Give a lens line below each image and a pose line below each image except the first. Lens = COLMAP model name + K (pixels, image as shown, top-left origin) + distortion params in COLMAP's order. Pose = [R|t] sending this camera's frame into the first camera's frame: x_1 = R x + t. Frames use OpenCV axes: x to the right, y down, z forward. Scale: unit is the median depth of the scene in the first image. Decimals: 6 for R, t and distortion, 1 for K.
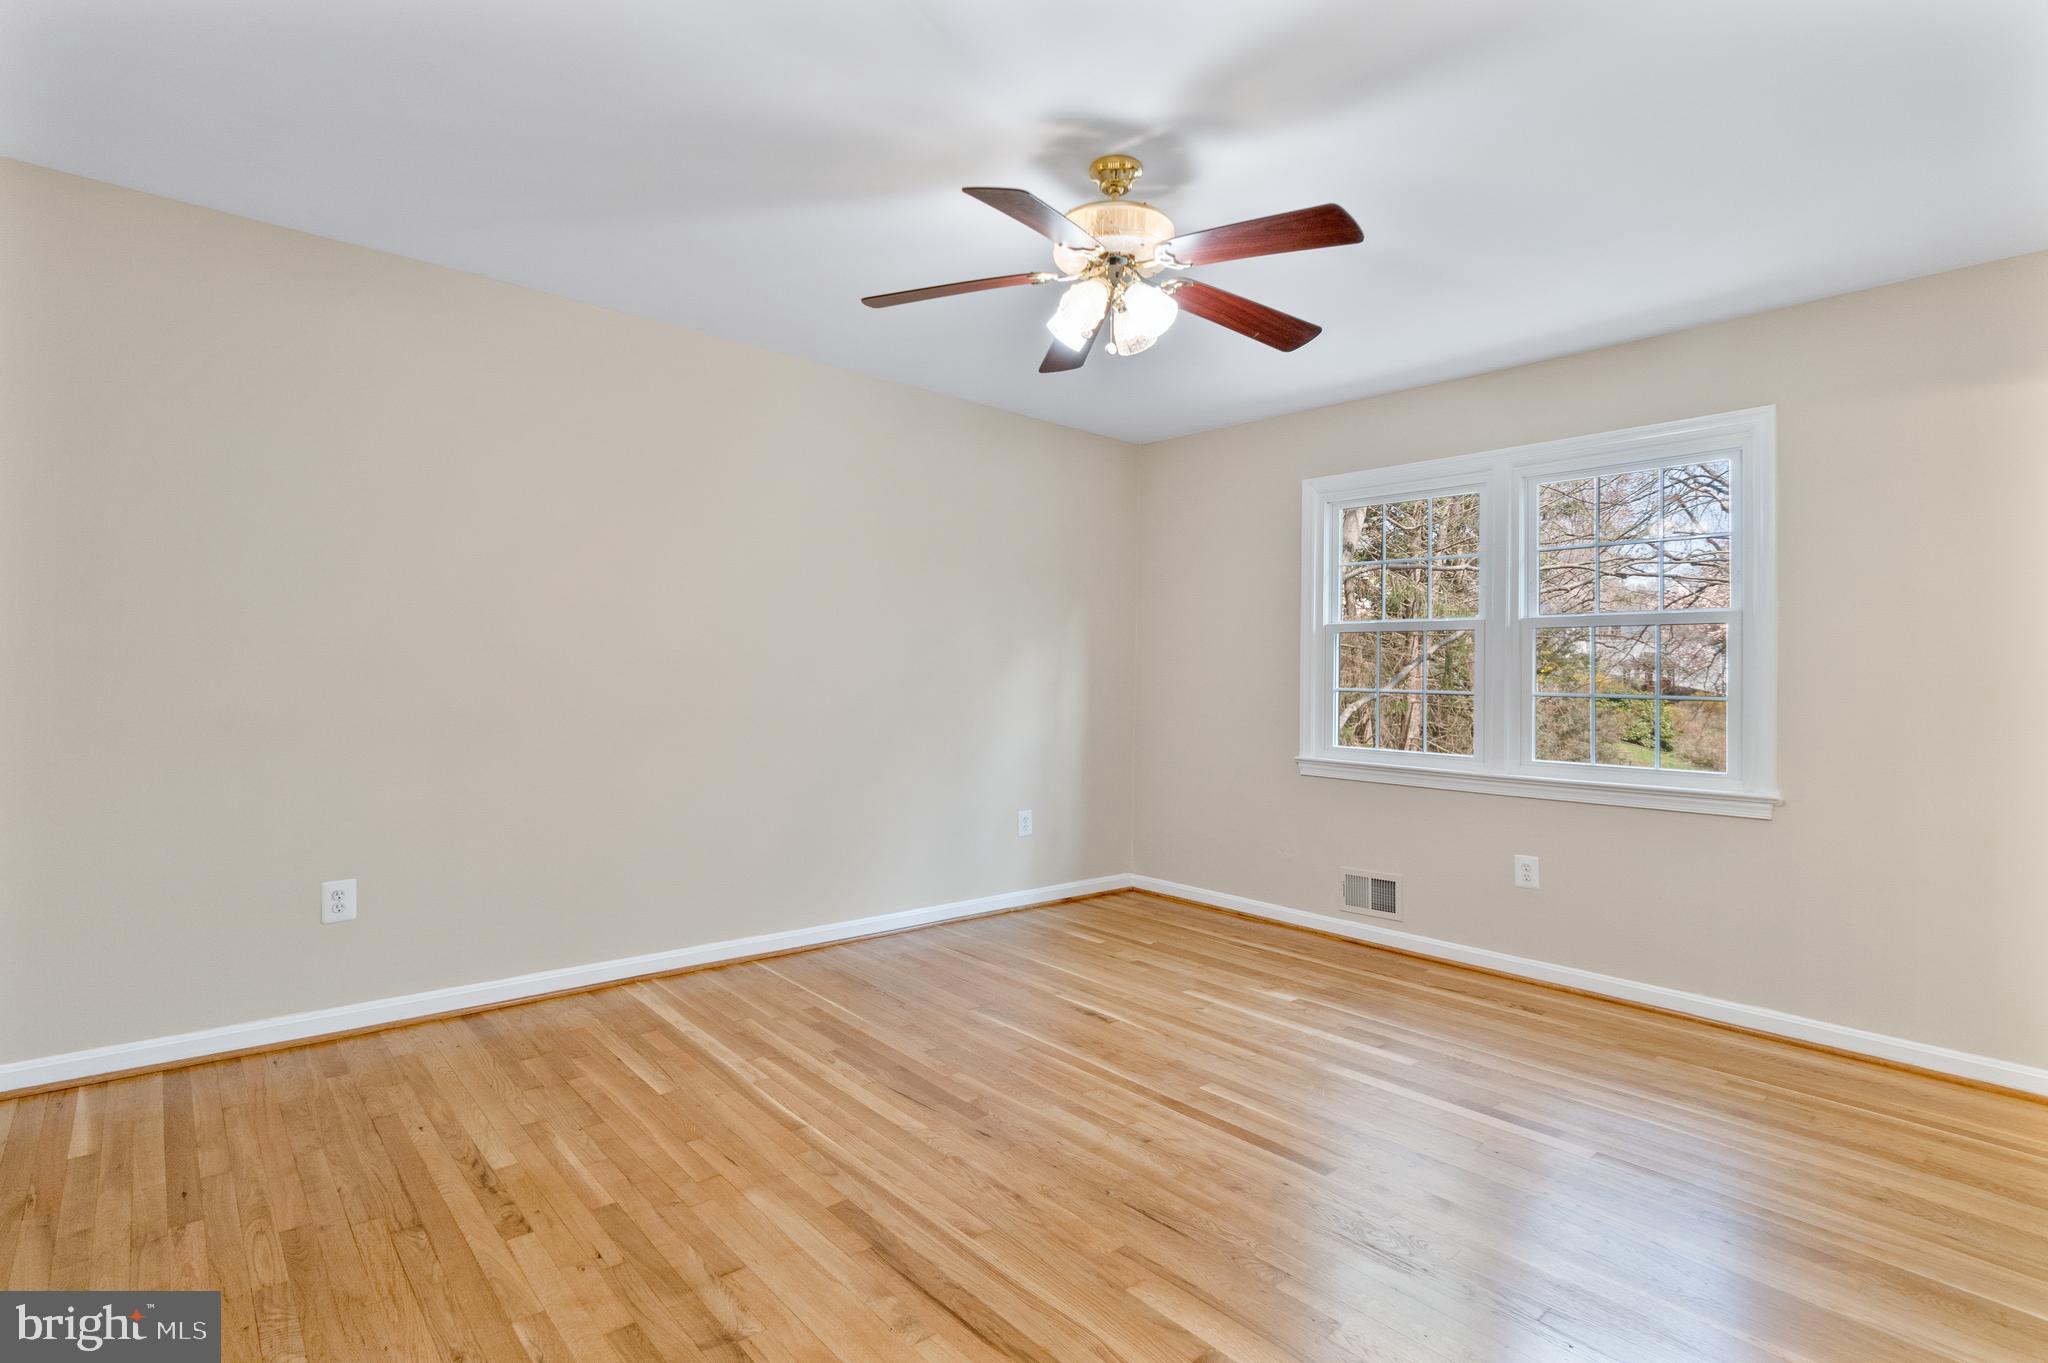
lens RADIAL K [[982.0, 0, 1024.0], [0, 982.0, 681.5], [0, 0, 1]] dist [-0.001302, -0.000029]
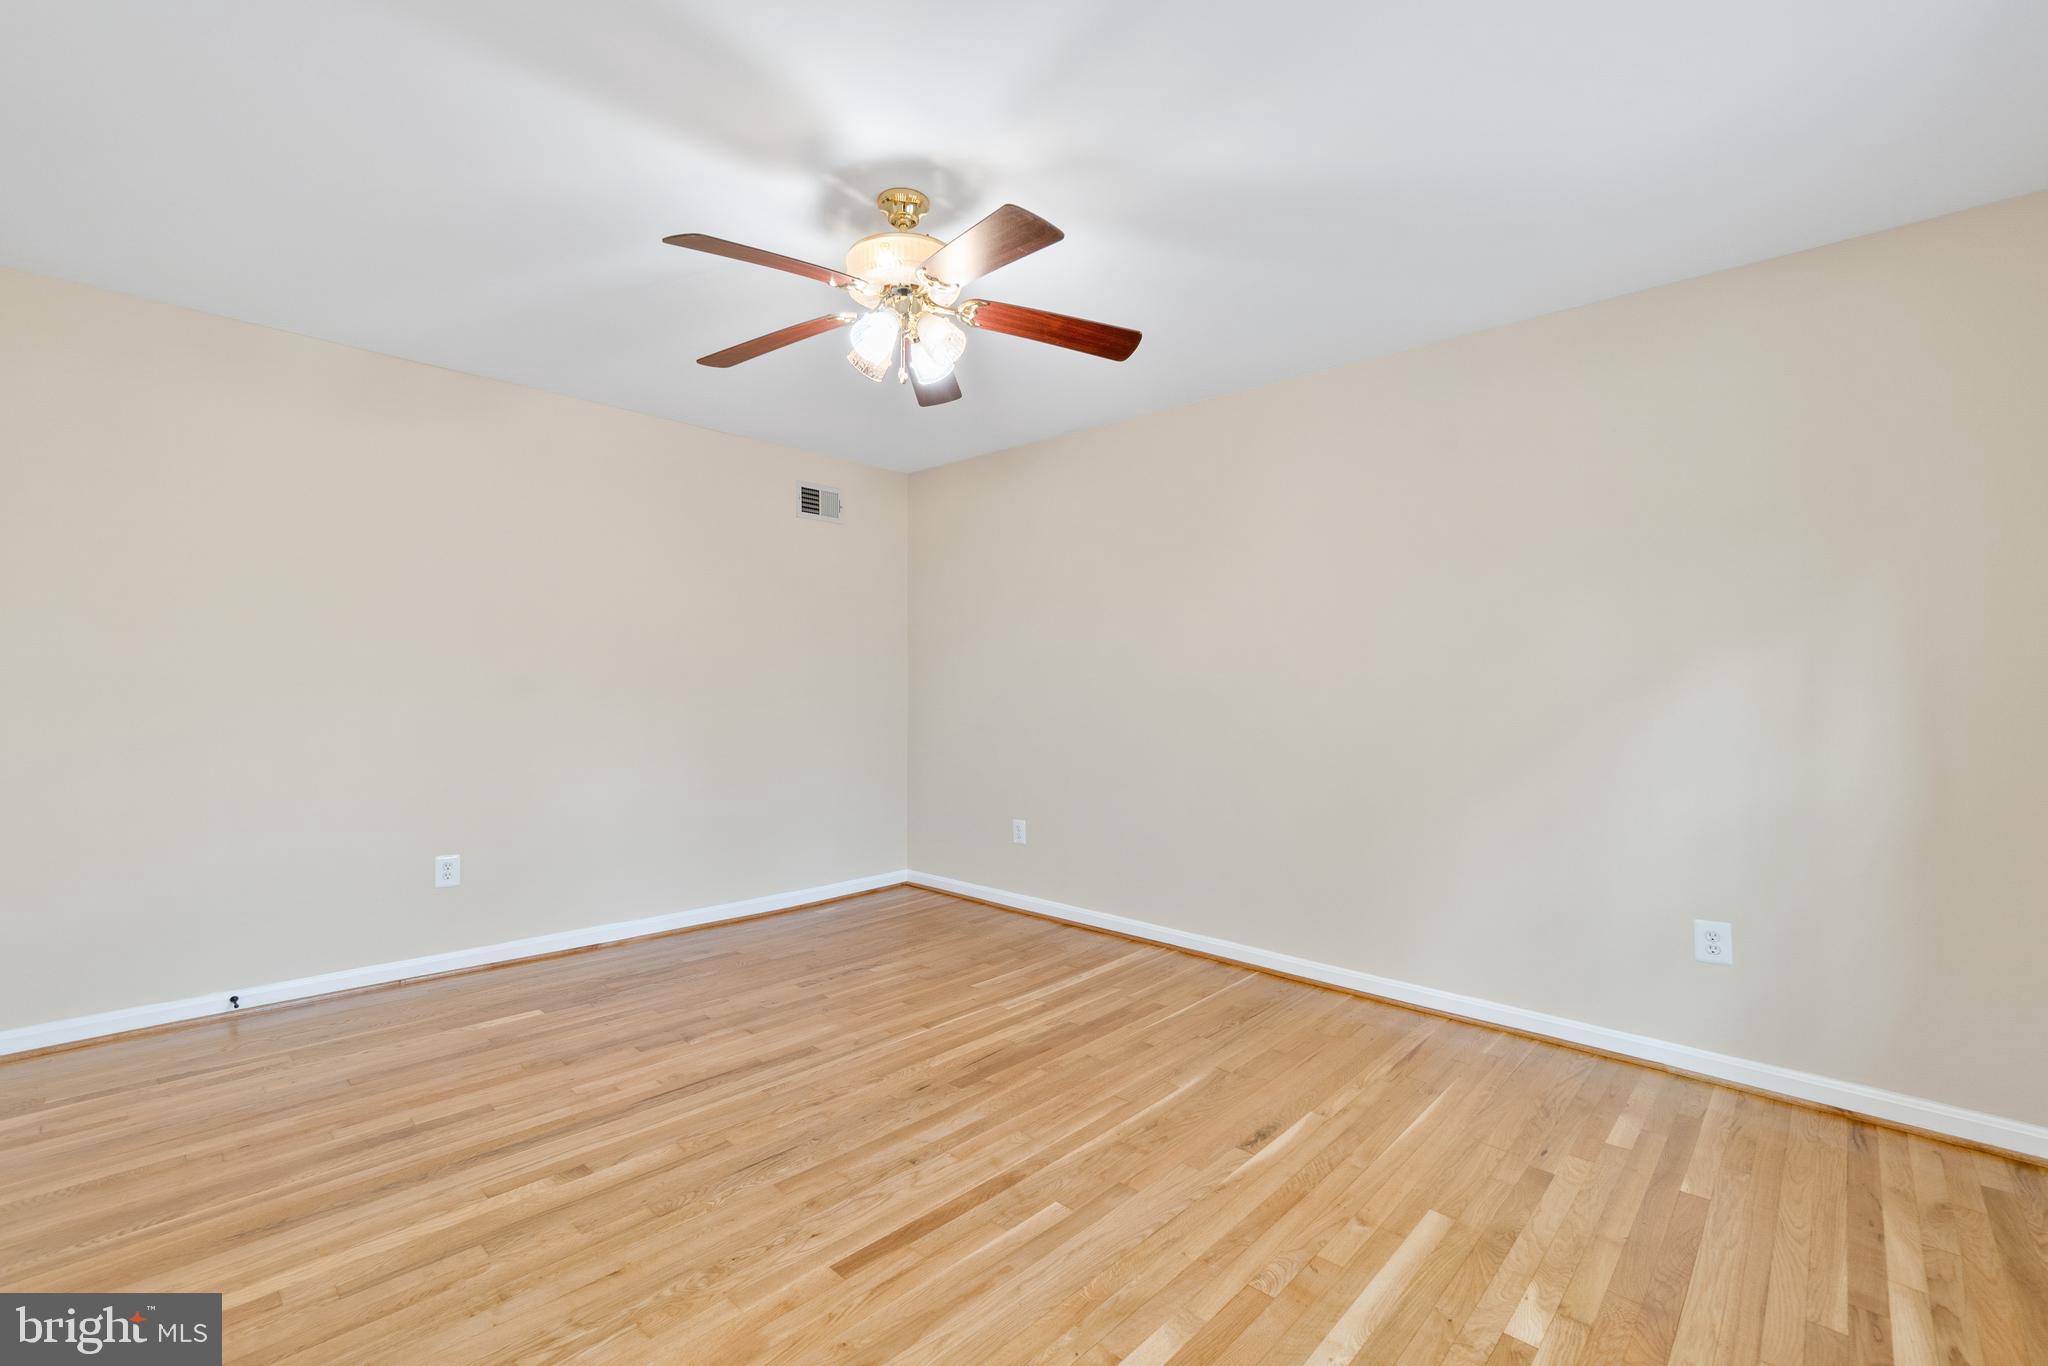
lens RADIAL K [[880.0, 0, 1000.6], [0, 880.0, 699.1], [0, 0, 1]] dist [-0.001053, -0.001061]
pose [[0.082299, -0.006764, -0.996585, 0.910346], [-0.009501, 0.999926, -0.007571, -0.001762], [0.996562, 0.010091, 0.082229, 0.886796]]
